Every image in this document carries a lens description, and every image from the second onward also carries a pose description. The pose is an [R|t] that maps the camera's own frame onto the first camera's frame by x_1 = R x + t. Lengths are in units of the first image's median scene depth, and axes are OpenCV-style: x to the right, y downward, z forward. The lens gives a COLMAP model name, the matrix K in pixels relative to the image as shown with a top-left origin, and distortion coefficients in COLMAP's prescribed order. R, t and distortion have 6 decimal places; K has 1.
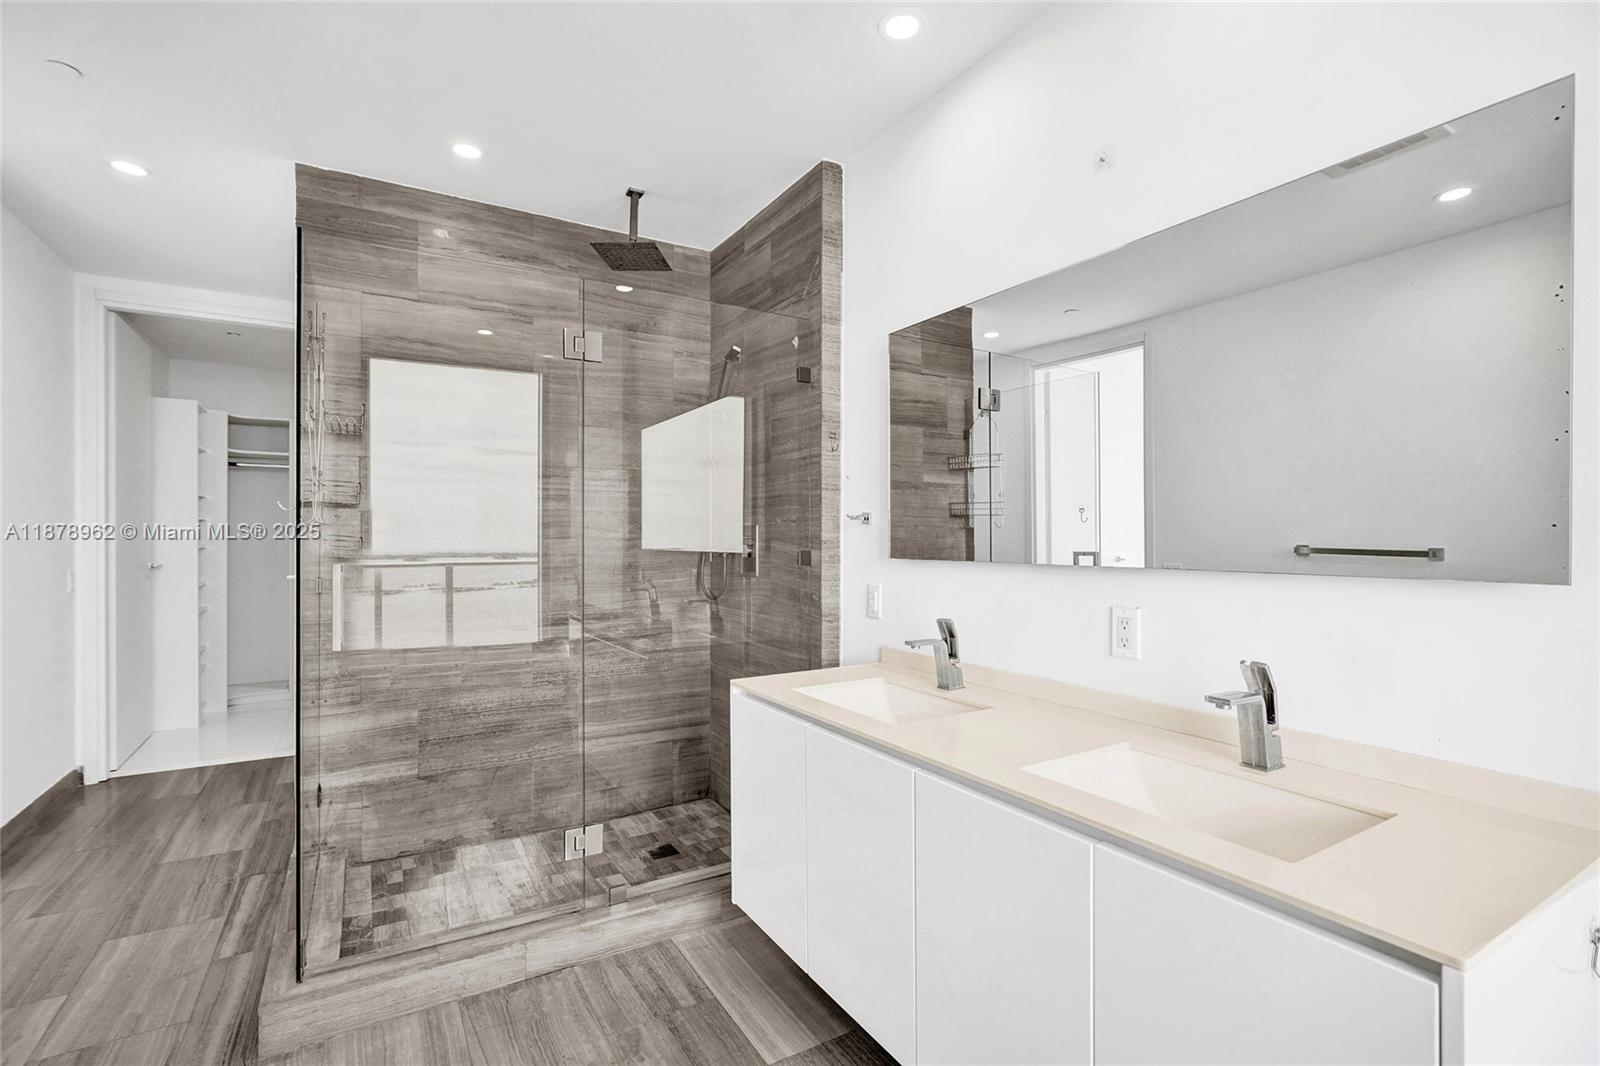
lens RADIAL K [[739.6, 0, 800.0], [0, 739.6, 533.0], [0, 0, 1]] dist [0.000289, 0.000705]
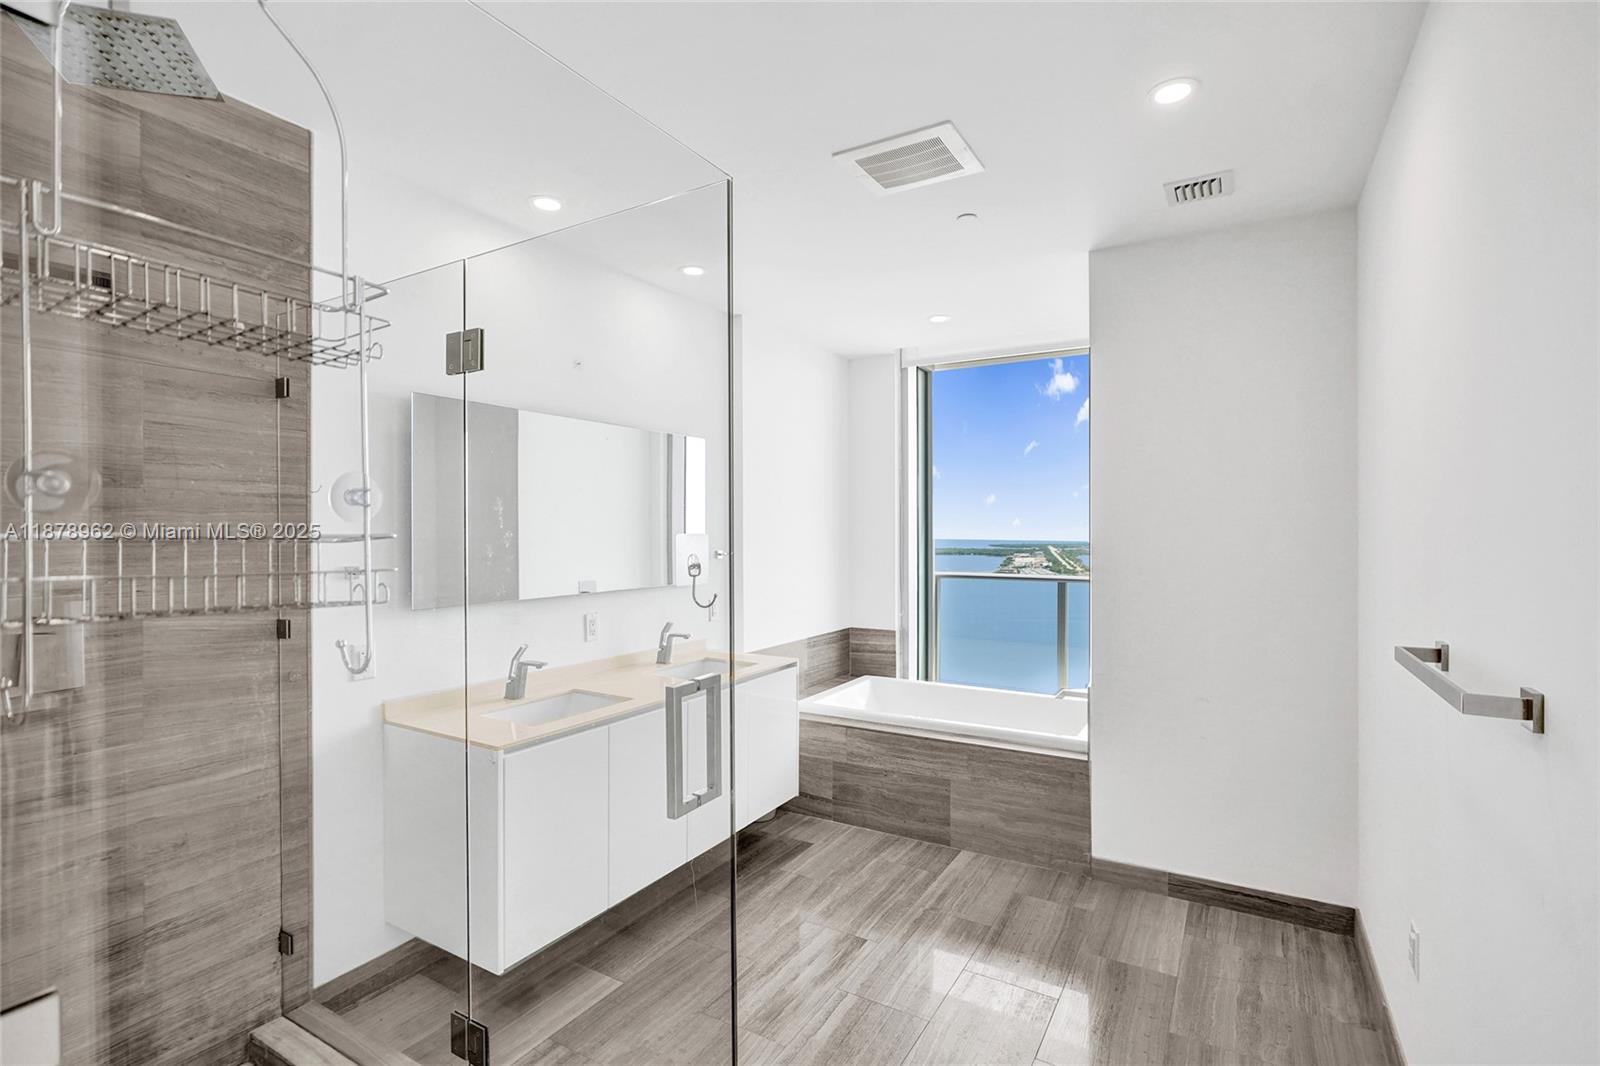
lens RADIAL K [[768.9, 0, 761.8], [0, 768.9, 529.4], [0, 0, 1]] dist [-0.000341, 0.000087]
pose [[-0.438803, 0.001220, 0.898582, -0.923039], [0.000279, 0.999999, -0.001222, -0.067269], [-0.898583, -0.000286, -0.438803, 0.910931]]
